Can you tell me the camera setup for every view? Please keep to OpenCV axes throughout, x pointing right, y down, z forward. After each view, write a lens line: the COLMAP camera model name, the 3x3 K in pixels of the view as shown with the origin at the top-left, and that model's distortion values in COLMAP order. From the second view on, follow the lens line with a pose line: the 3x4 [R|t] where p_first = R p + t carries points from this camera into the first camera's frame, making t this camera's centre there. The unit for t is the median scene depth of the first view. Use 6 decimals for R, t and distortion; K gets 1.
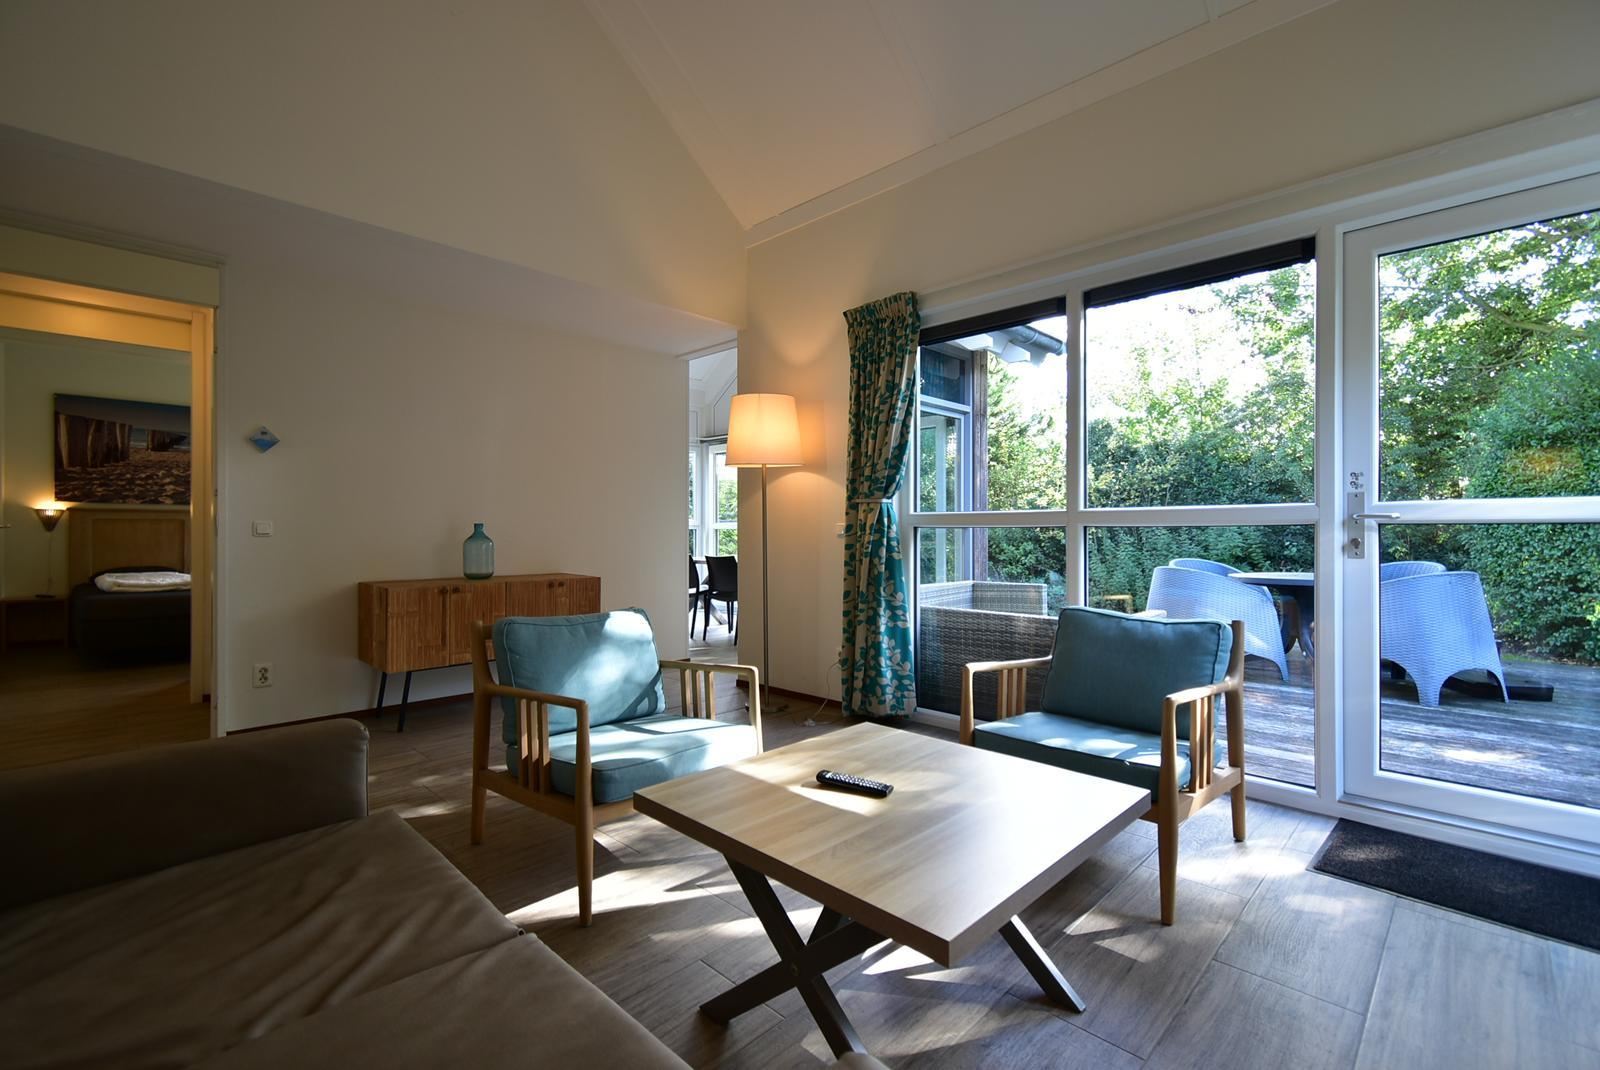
lens RADIAL K [[714.5, 0, 803.0], [0, 714.5, 532.2], [0, 0, 1]] dist [0.010114, -0.003857]
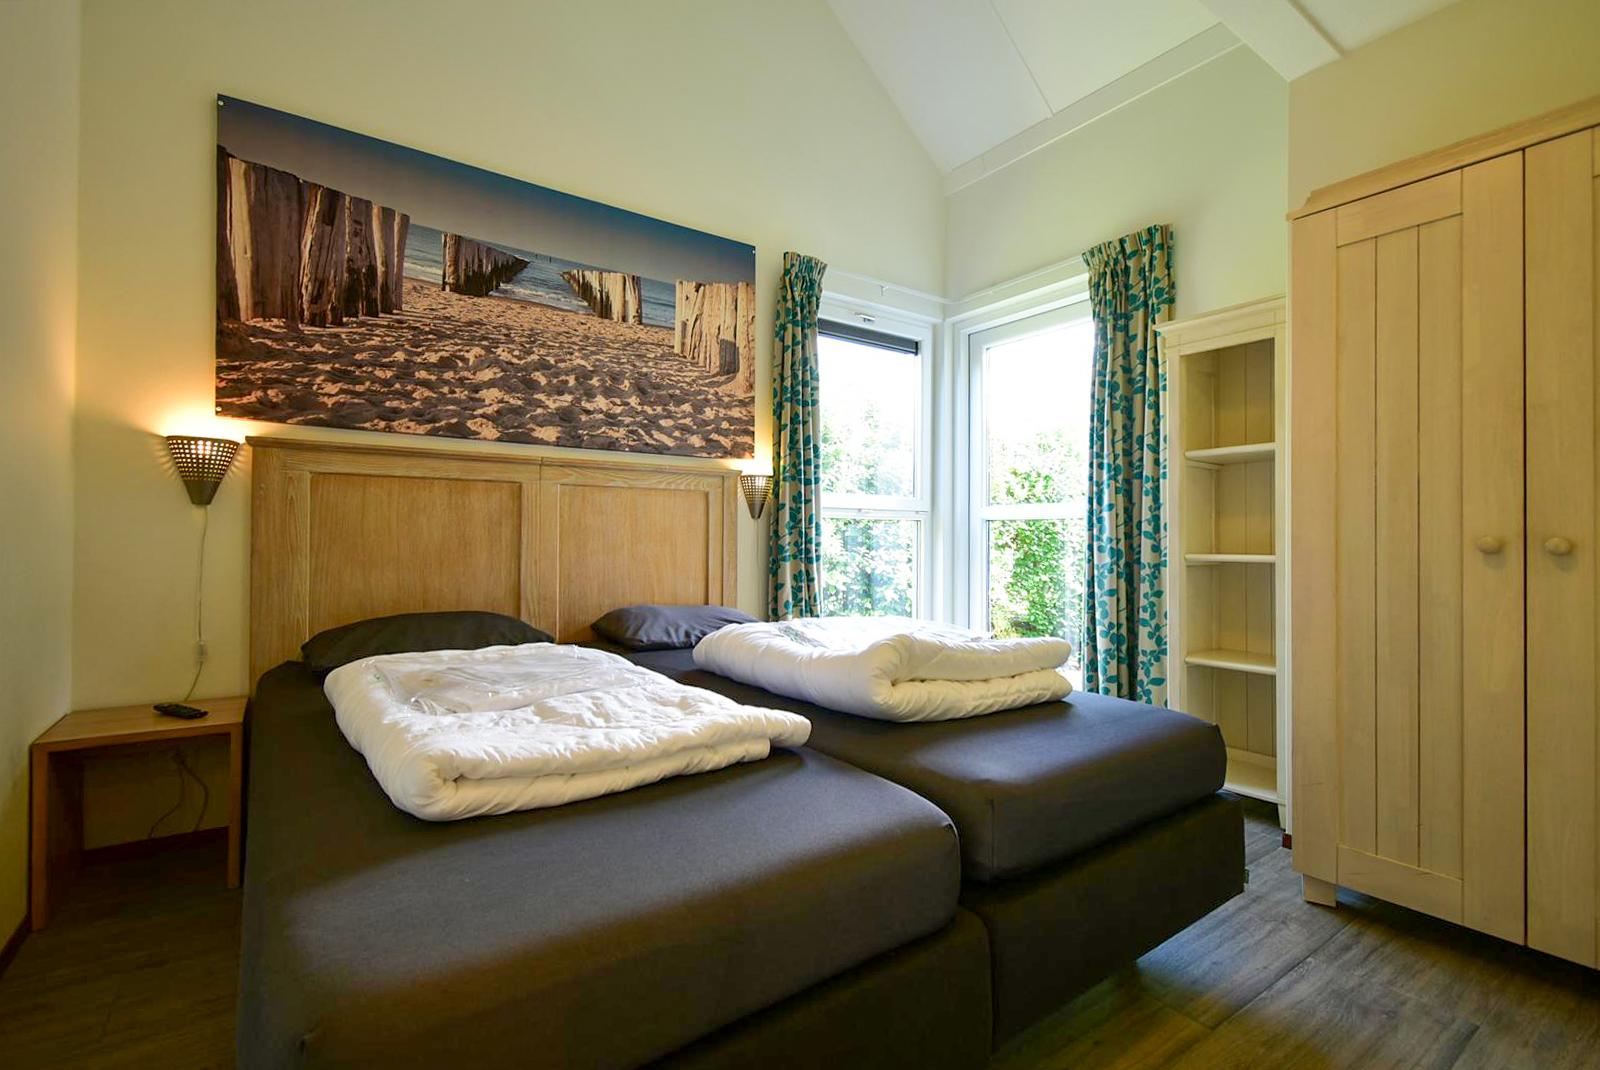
lens RADIAL K [[714.5, 0, 800.1], [0, 714.5, 543.0], [0, 0, 1]] dist [0.010114, -0.003857]
pose [[0.983743, -0.000323, -0.179579, -0.687351], [-0.001838, 0.999928, -0.011870, 0.019515], [0.179570, 0.012007, 0.983672, 0.694789]]
